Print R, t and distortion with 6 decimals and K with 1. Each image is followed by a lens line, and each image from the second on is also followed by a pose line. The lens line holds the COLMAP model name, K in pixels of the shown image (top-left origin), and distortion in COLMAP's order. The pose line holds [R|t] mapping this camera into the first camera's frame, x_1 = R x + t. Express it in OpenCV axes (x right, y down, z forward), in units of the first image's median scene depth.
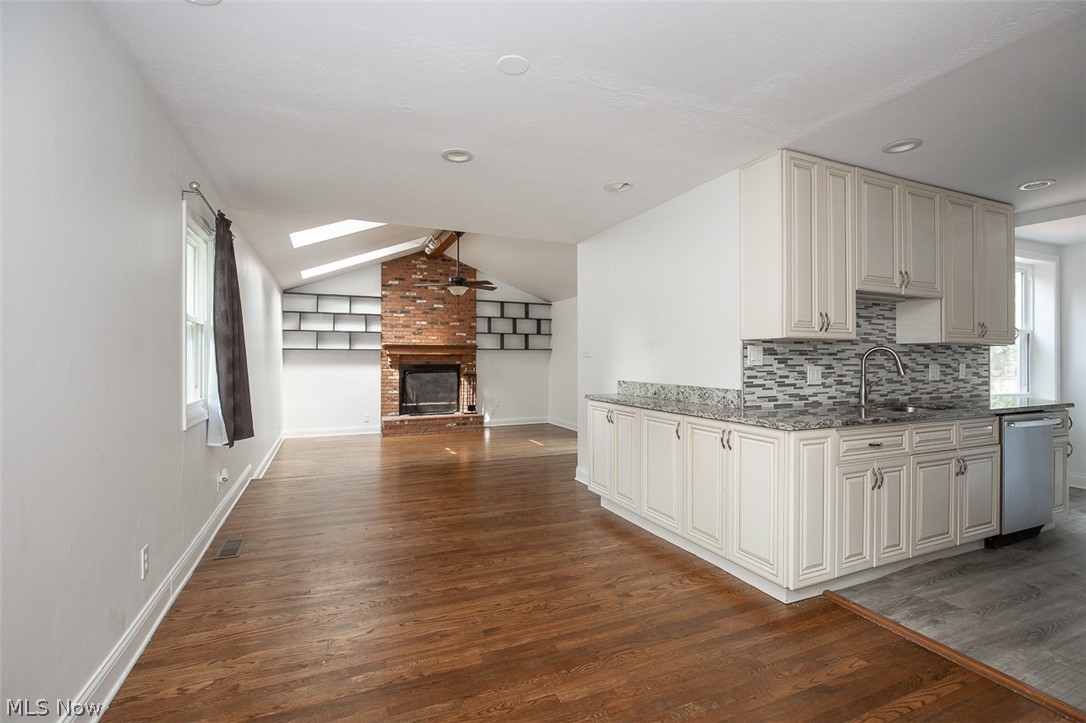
lens RADIAL K [[503.1, 0, 550.4], [0, 503.1, 355.4], [0, 0, 1]] dist [-0.019039, 0.007477]
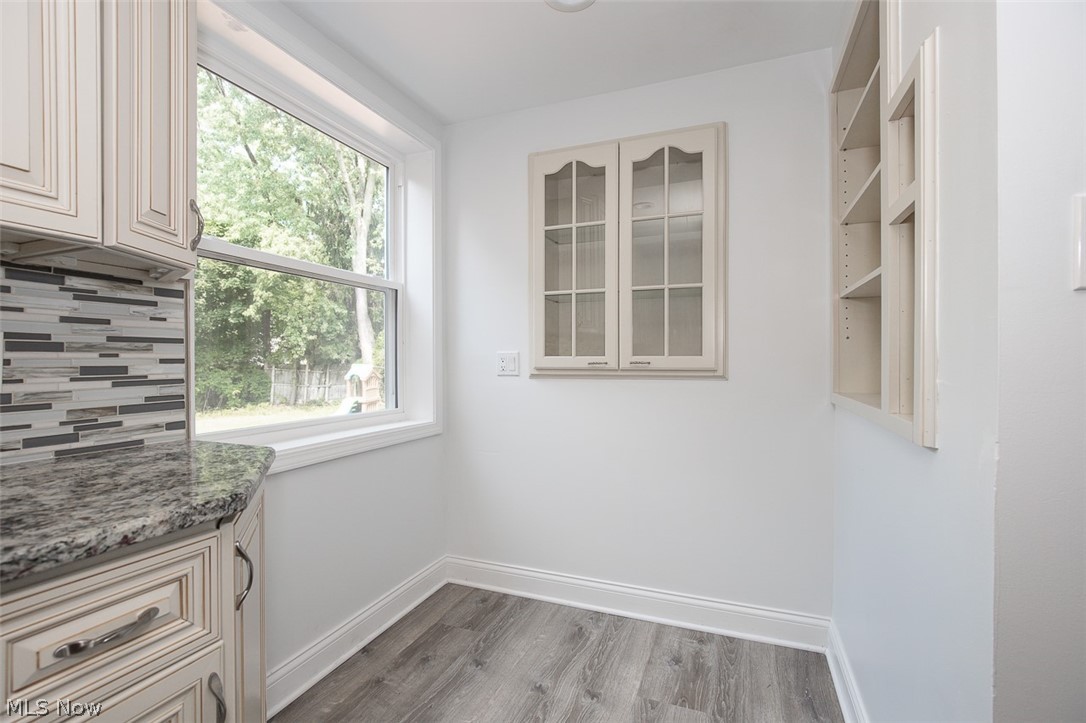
lens RADIAL K [[503.1, 0, 536.6], [0, 503.1, 364.3], [0, 0, 1]] dist [-0.019039, 0.007477]
pose [[0.723252, -0.008268, 0.690534, 1.021257], [0.001218, 0.999942, 0.010697, 0.036692], [-0.690583, -0.006896, 0.723221, 0.771704]]
